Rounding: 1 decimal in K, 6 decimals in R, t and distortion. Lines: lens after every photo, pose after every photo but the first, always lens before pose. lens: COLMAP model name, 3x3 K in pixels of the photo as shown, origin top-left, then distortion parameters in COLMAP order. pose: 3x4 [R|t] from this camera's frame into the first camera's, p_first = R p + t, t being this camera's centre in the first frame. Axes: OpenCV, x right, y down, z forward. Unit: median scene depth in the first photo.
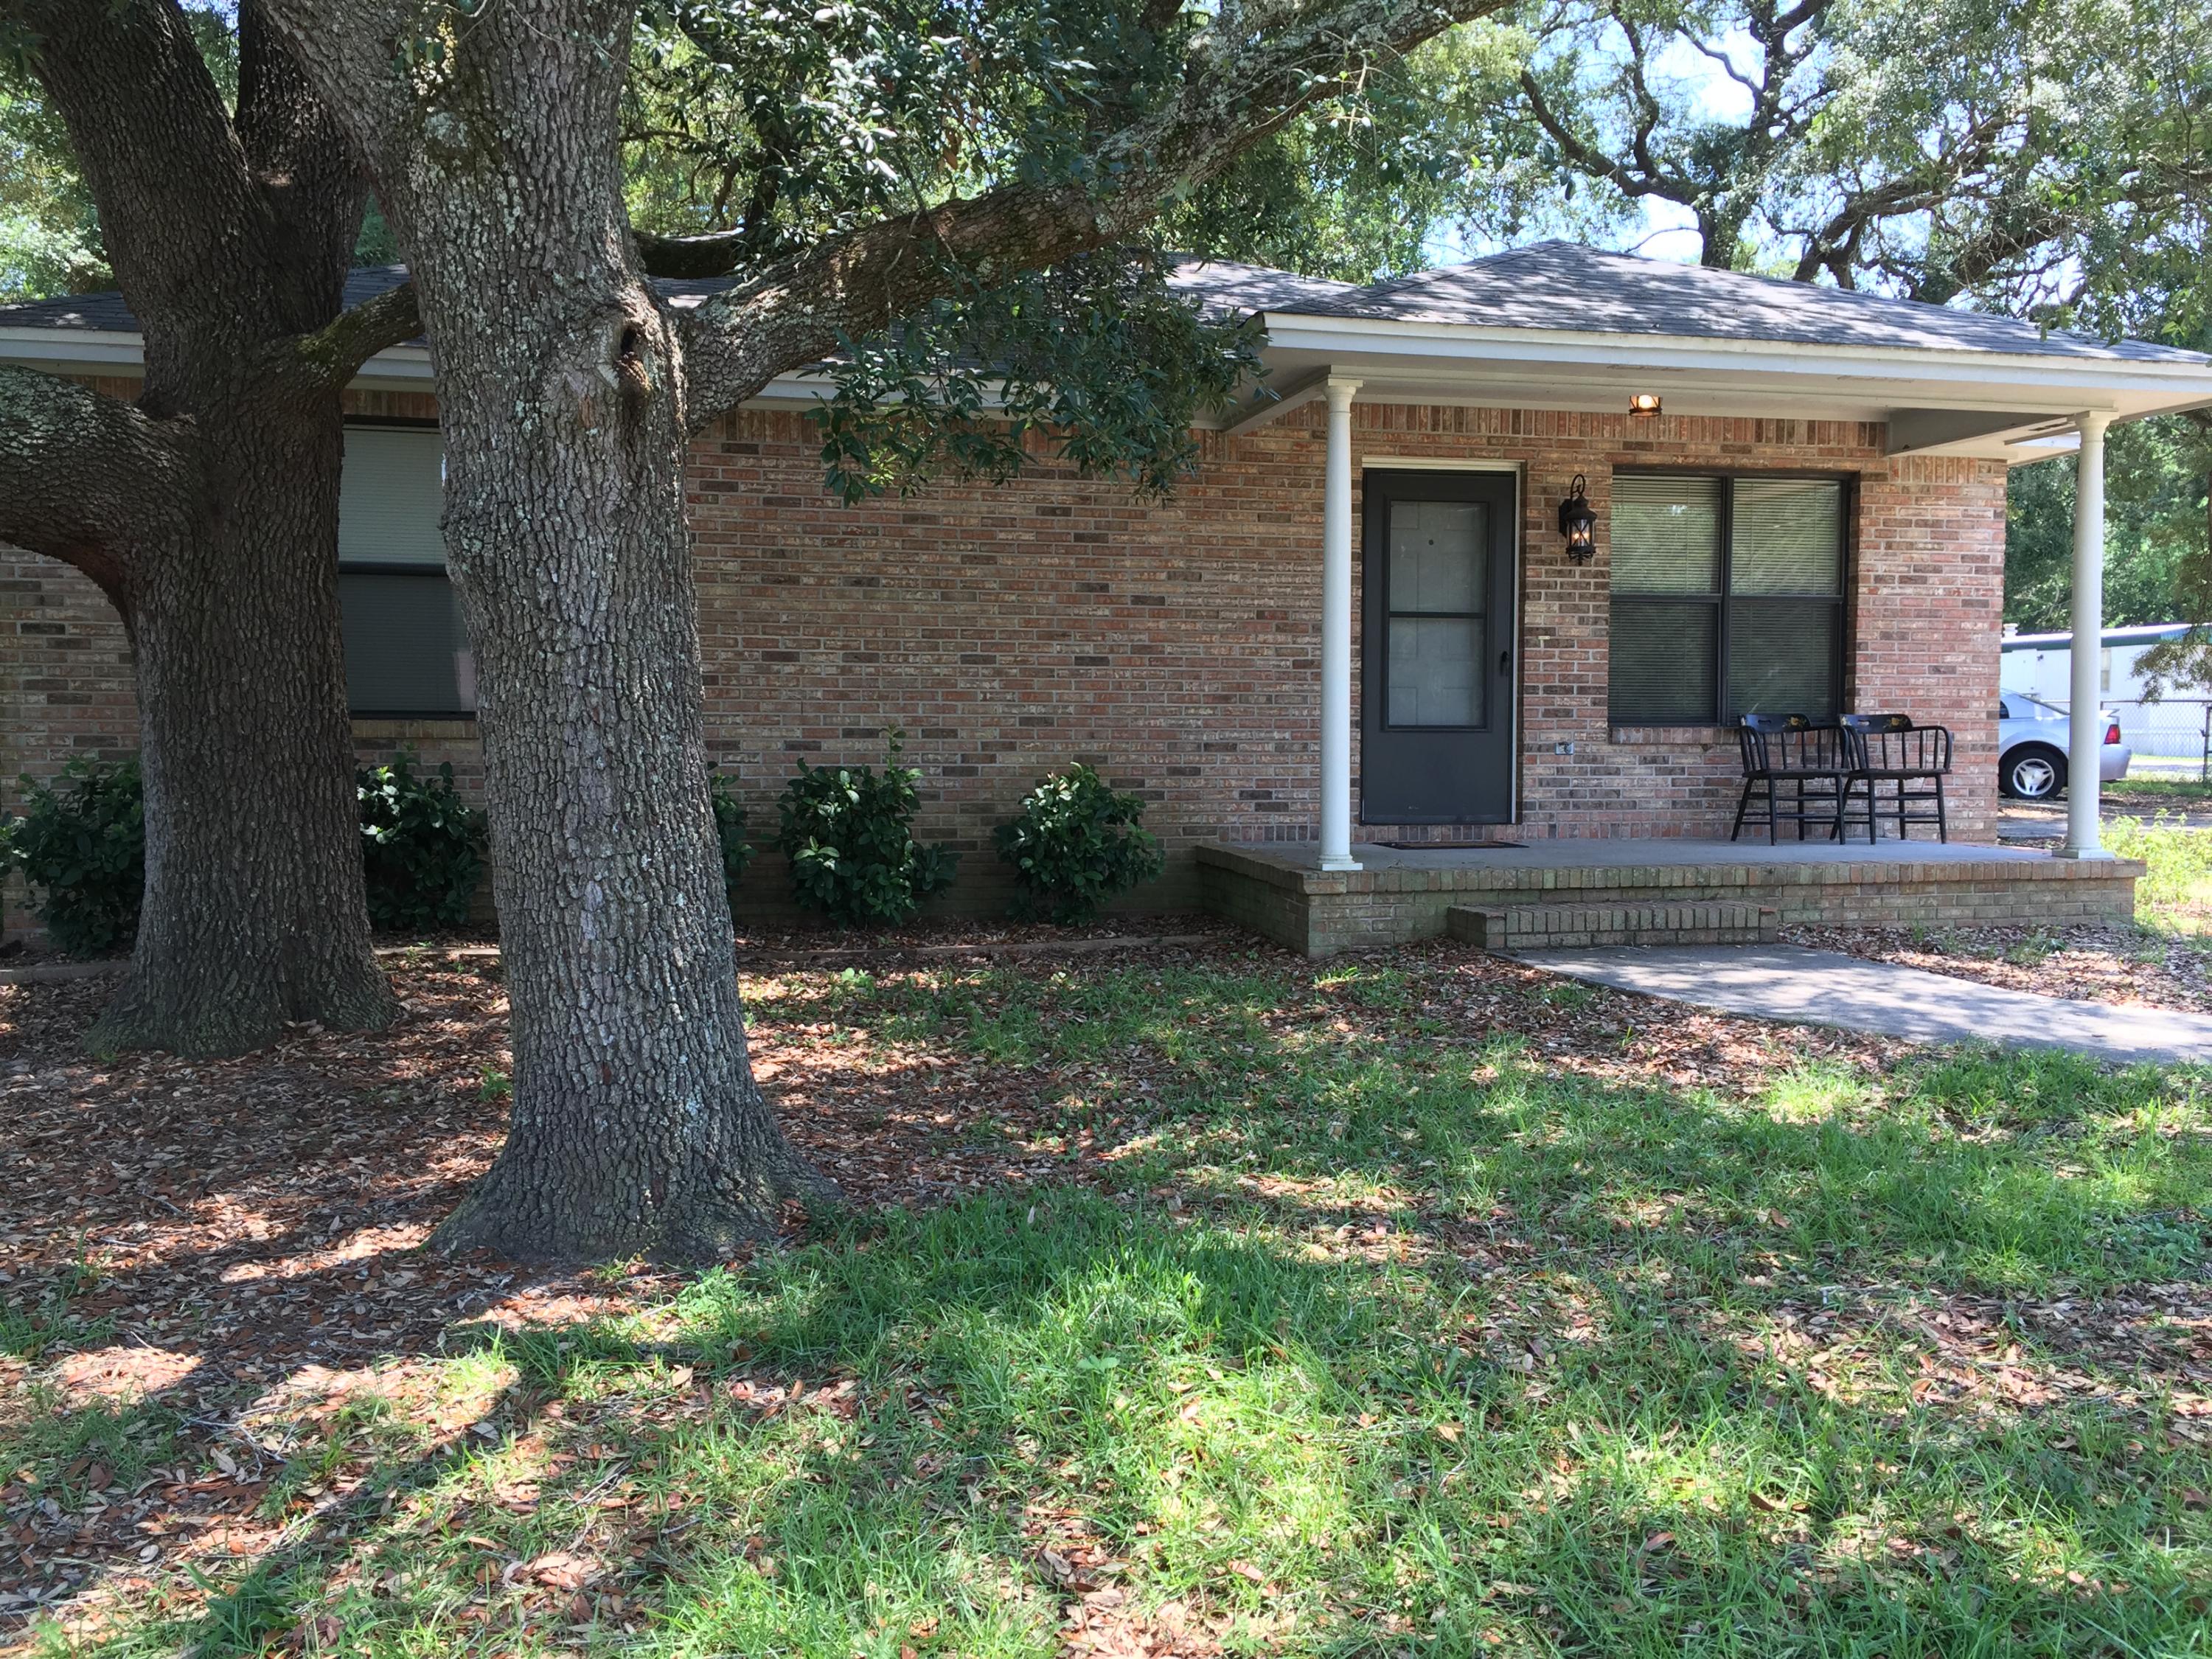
lens RADIAL K [[1893.5, 0, 1104.9], [0, 1893.5, 825.8], [0, 0, 1]] dist [0.078470, -0.105546]
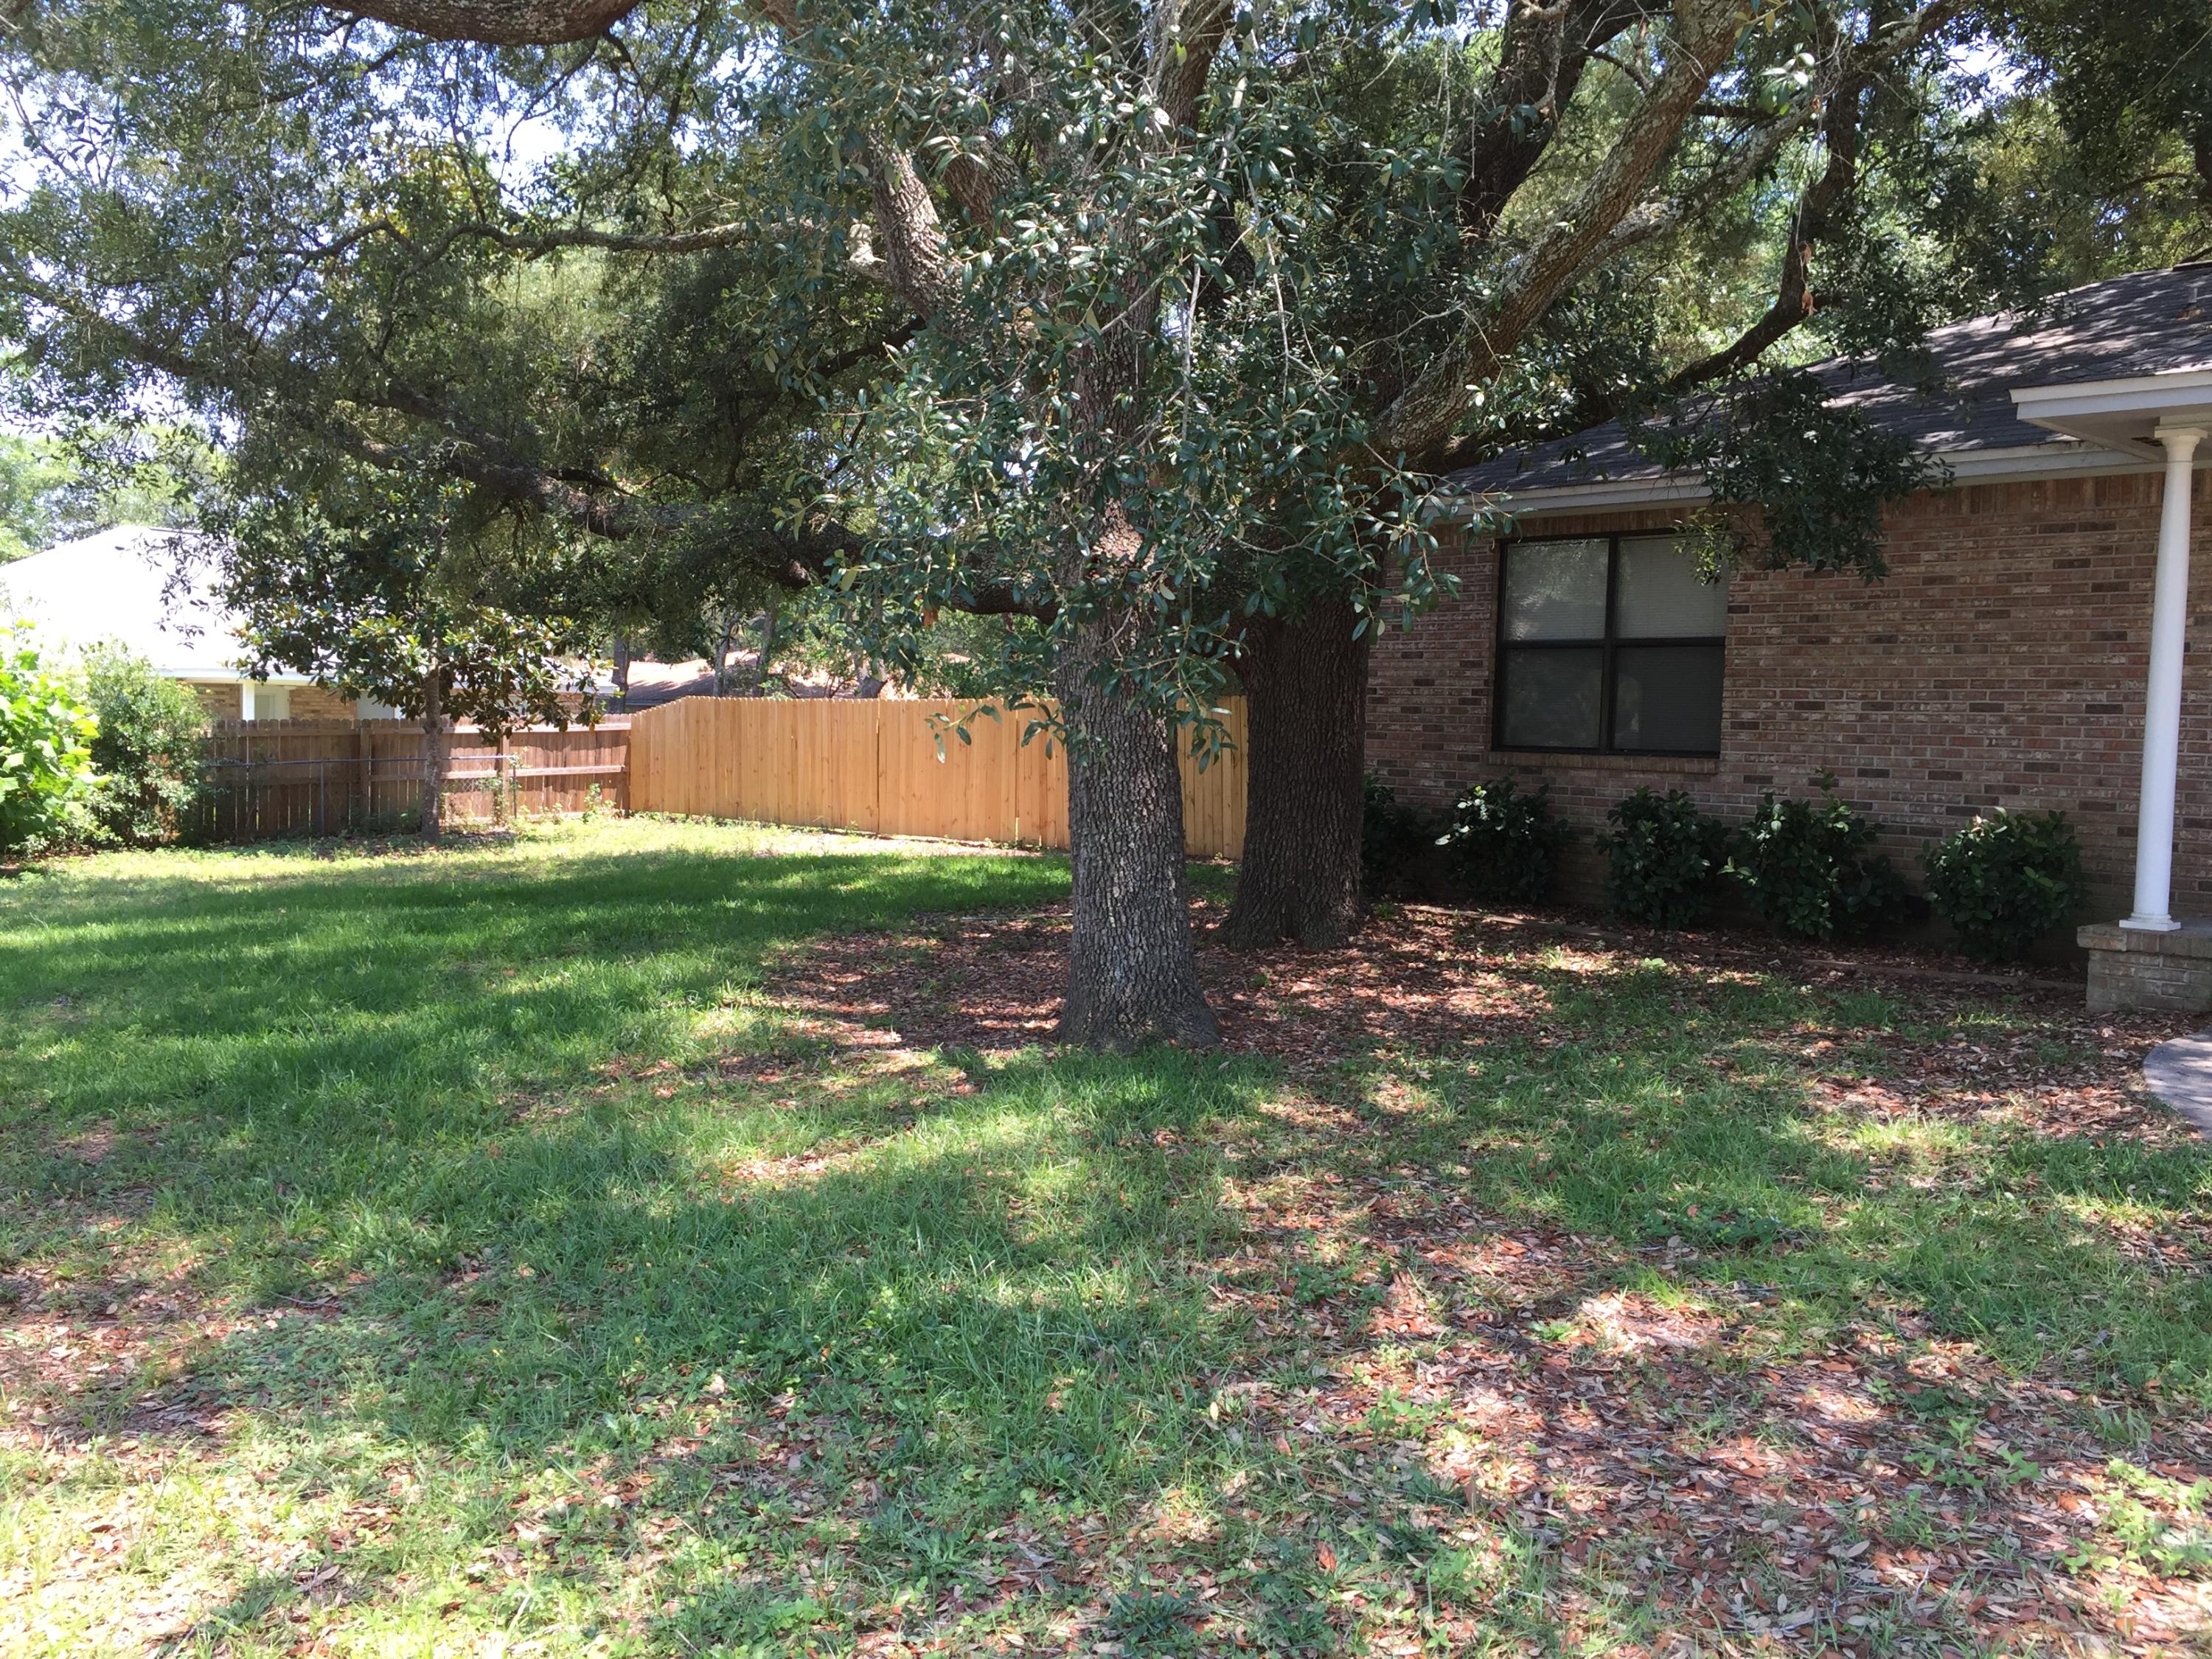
lens RADIAL K [[1893.5, 0, 1103.7], [0, 1893.5, 805.4], [0, 0, 1]] dist [0.078470, -0.105546]
pose [[0.511529, 0.046213, -0.858023, 0.611125], [-0.062402, 0.997914, 0.016545, -0.019820], [0.856997, 0.045079, 0.513345, 0.023296]]
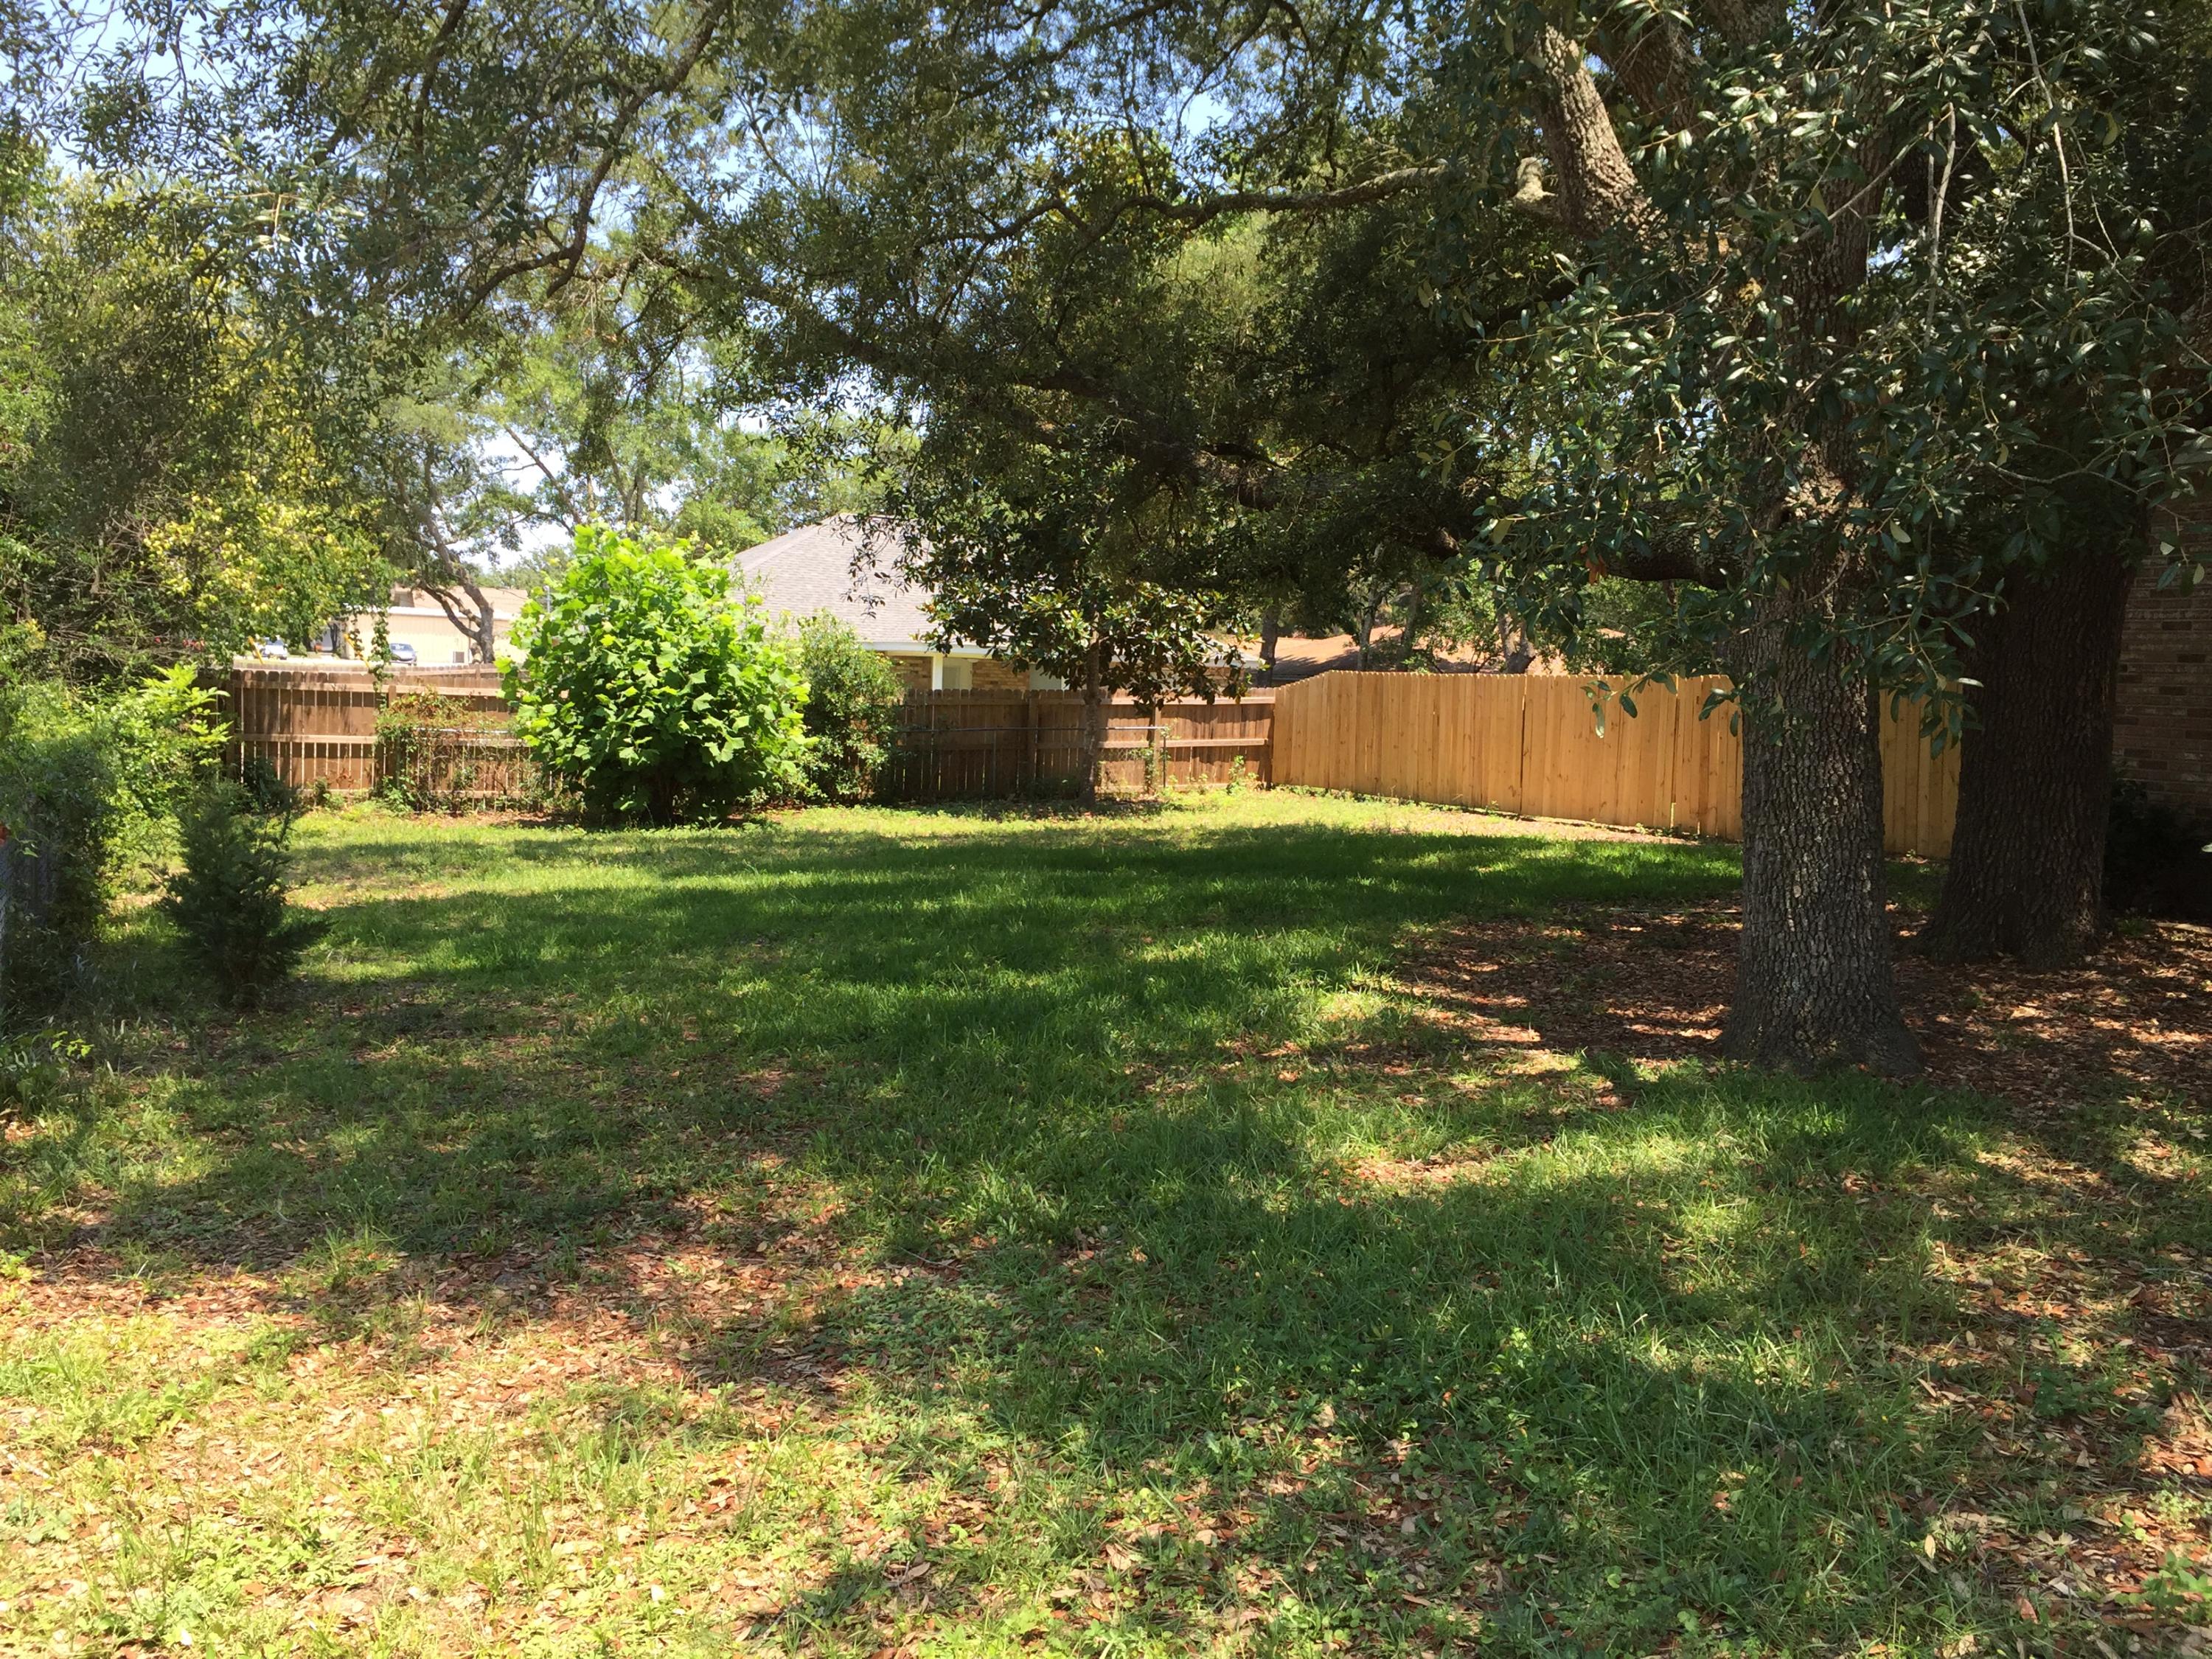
lens RADIAL K [[1893.5, 0, 1104.0], [0, 1893.5, 833.7], [0, 0, 1]] dist [0.078470, -0.105546]
pose [[0.200478, 0.083133, -0.976165, 0.563647], [-0.082868, 0.994261, 0.067655, -0.018073], [0.976187, 0.067329, 0.206217, 0.043202]]
